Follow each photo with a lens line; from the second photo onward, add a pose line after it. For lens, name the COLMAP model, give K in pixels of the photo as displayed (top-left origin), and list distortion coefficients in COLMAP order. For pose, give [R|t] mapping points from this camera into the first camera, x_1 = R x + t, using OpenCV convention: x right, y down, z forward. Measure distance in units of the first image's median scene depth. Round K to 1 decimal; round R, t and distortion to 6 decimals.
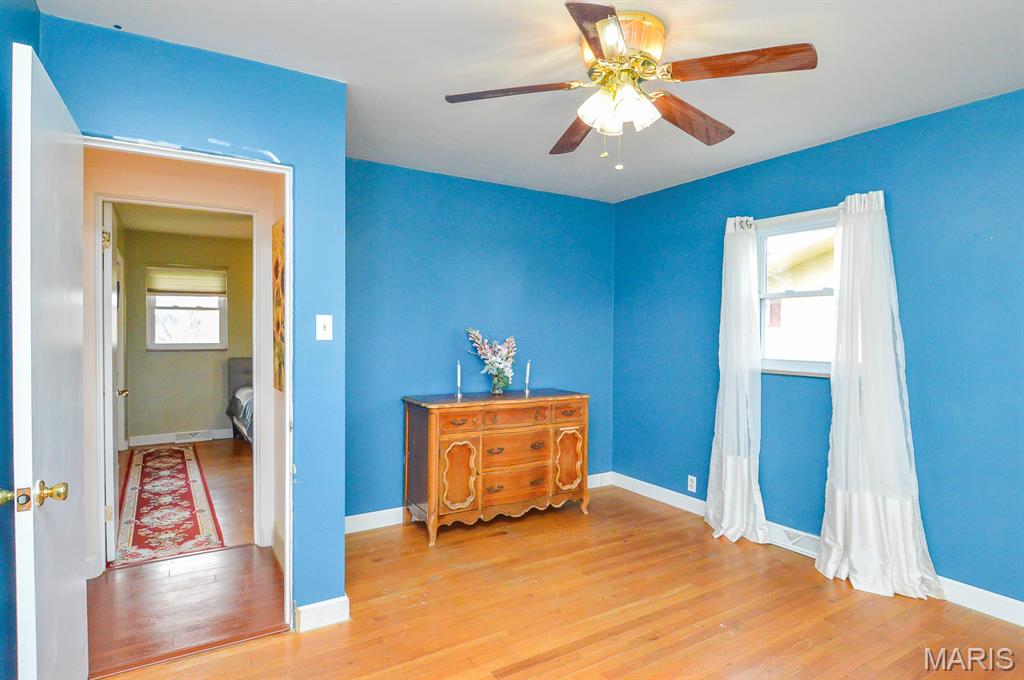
lens RADIAL K [[548.9, 0, 512.0], [0, 548.9, 340.0], [0, 0, 1]] dist [0.018015, -0.000014]
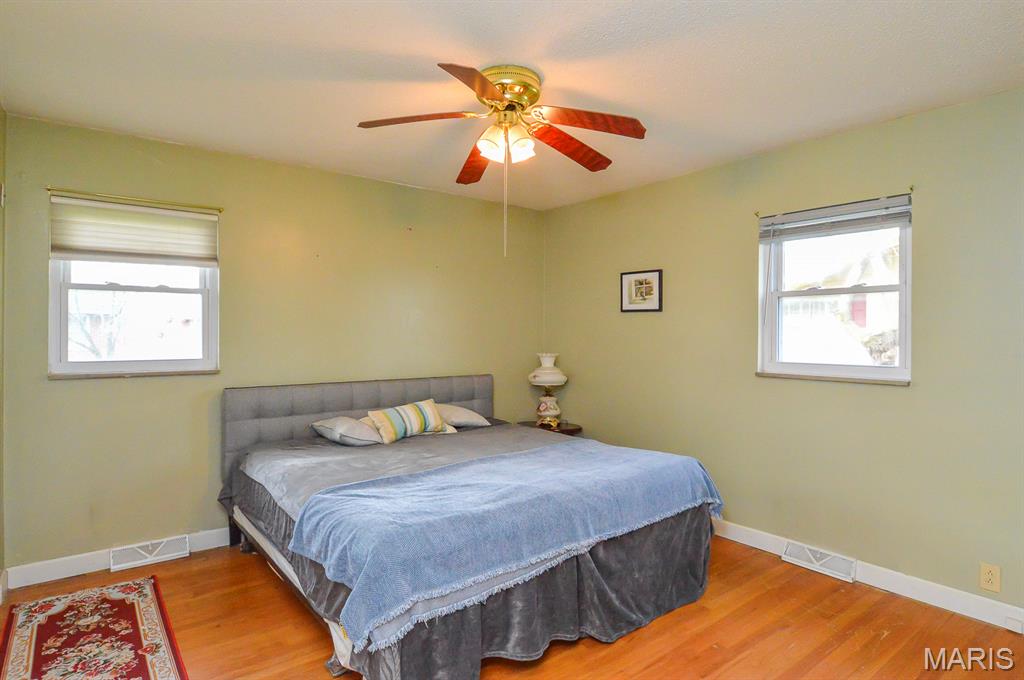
lens RADIAL K [[558.5, 0, 511.8], [0, 558.5, 335.1], [0, 0, 1]] dist [-0.003344, -0.001232]
pose [[0.995444, -0.003009, 0.095305, -0.301887], [0.004047, 0.999935, -0.010696, -0.009617], [-0.095266, 0.011033, 0.995391, 0.472874]]
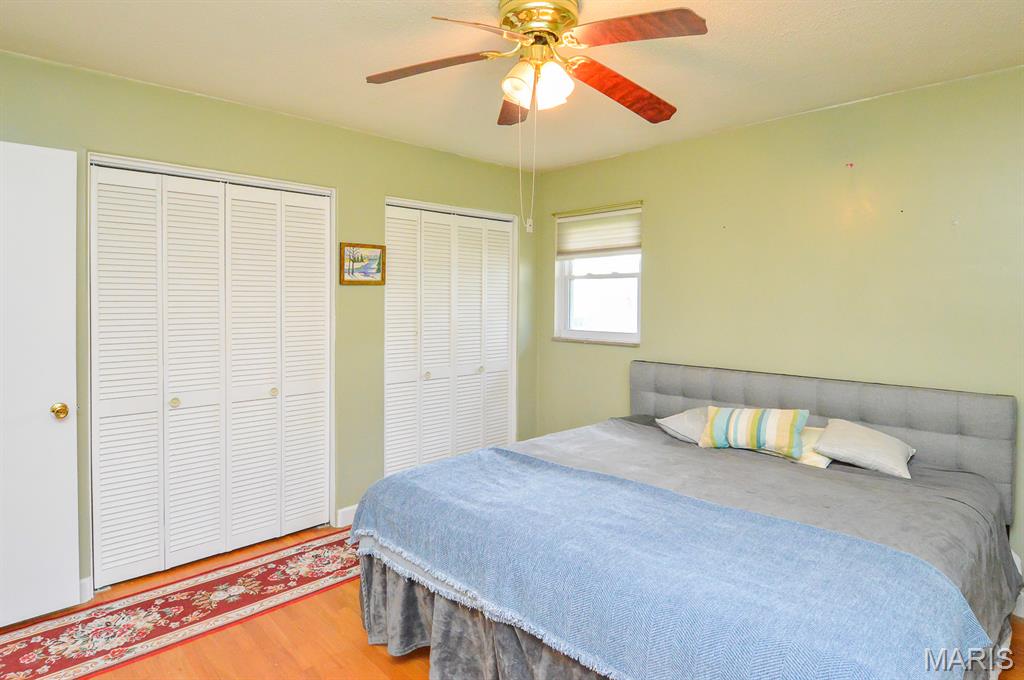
lens RADIAL K [[567.1, 0, 512.9], [0, 567.1, 296.0], [0, 0, 1]] dist [-0.003665, -0.000492]
pose [[0.184651, -0.009911, -0.982754, 0.036179], [-0.012078, 0.999851, -0.012353, -0.025140], [0.982730, 0.014151, 0.184503, 0.772142]]
